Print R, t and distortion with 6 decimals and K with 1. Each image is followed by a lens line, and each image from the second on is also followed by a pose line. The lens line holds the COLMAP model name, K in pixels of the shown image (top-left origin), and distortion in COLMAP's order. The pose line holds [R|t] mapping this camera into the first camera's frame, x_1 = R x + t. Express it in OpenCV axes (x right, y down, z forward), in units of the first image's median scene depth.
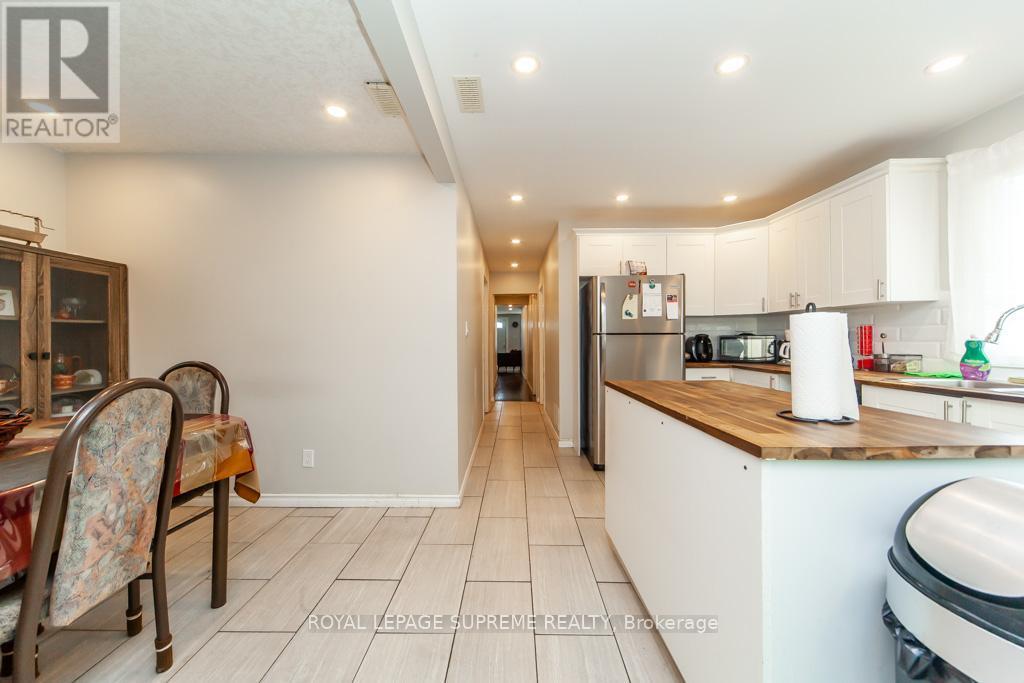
lens RADIAL K [[367.4, 0, 506.2], [0, 367.4, 335.3], [0, 0, 1]] dist [0.000610, 0.000066]
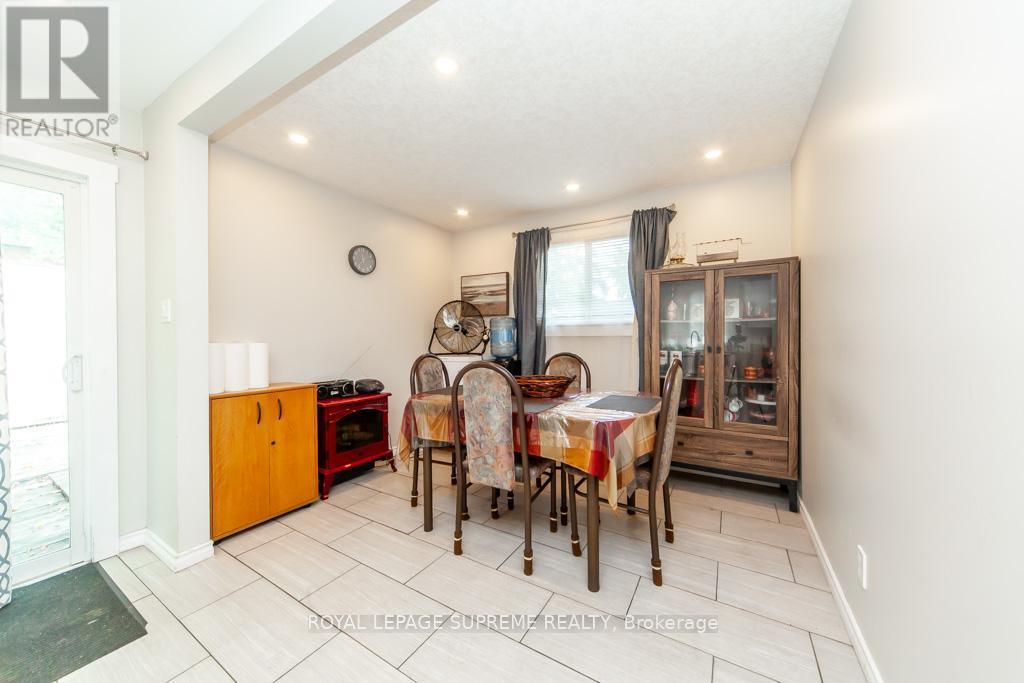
lens RADIAL K [[358.6, 0, 508.4], [0, 358.6, 340.6], [0, 0, 1]] dist [0.000879, 0.000126]
pose [[-0.504101, 0.008005, -0.863608, 0.128483], [0.017298, 0.999850, -0.000829, 0.010741], [0.863472, -0.015356, -0.504163, 0.748745]]
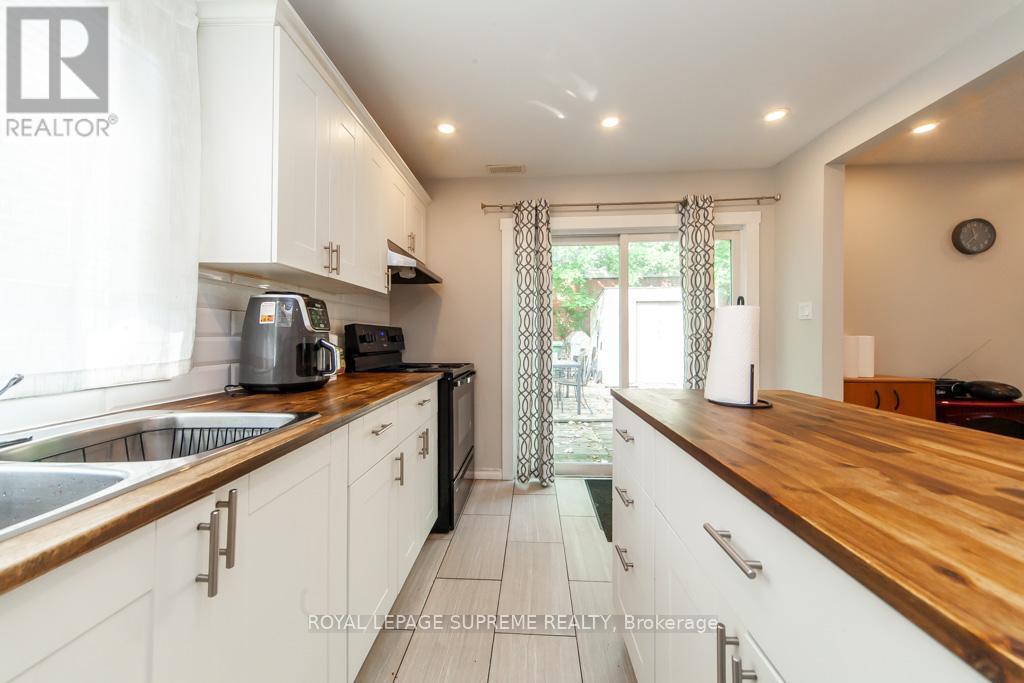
lens RADIAL K [[367.4, 0, 506.2], [0, 367.4, 335.3], [0, 0, 1]] dist [0.000610, 0.000066]
pose [[-0.998992, 0.004249, 0.044676, 0.547582], [0.003564, 0.999875, -0.015404, 0.015310], [-0.044736, -0.015229, -0.998883, 0.790736]]
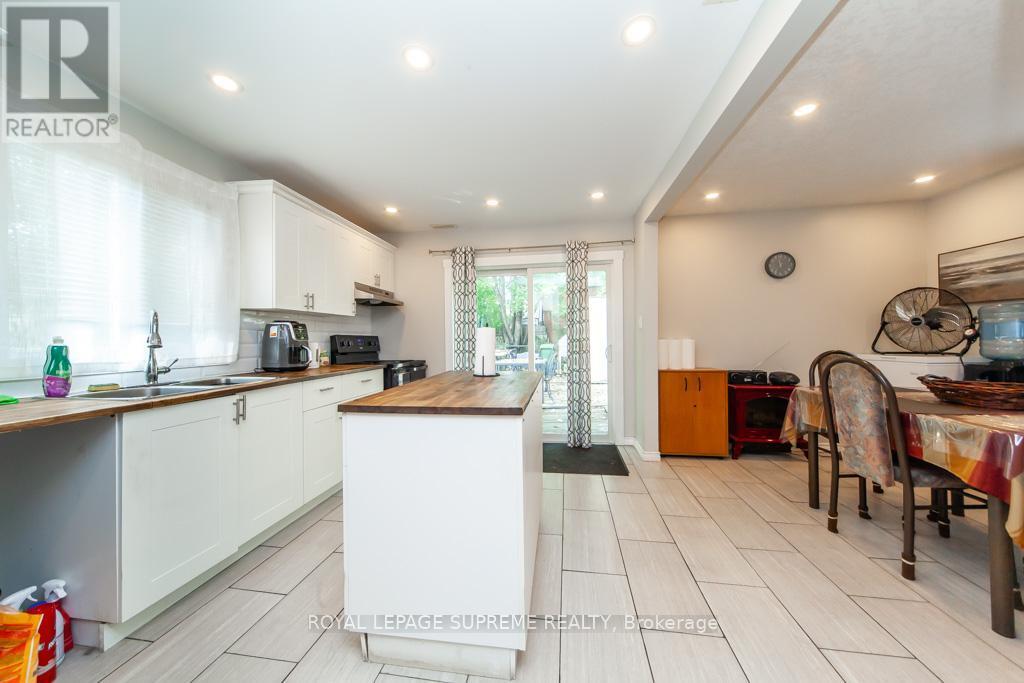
lens RADIAL K [[358.6, 0, 508.4], [0, 358.6, 340.6], [0, 0, 1]] dist [0.000879, 0.000126]
pose [[-0.990447, 0.011254, 0.137431, 0.155633], [0.010087, 0.999907, -0.009182, 0.014679], [-0.137521, -0.007708, -0.990469, 1.157667]]
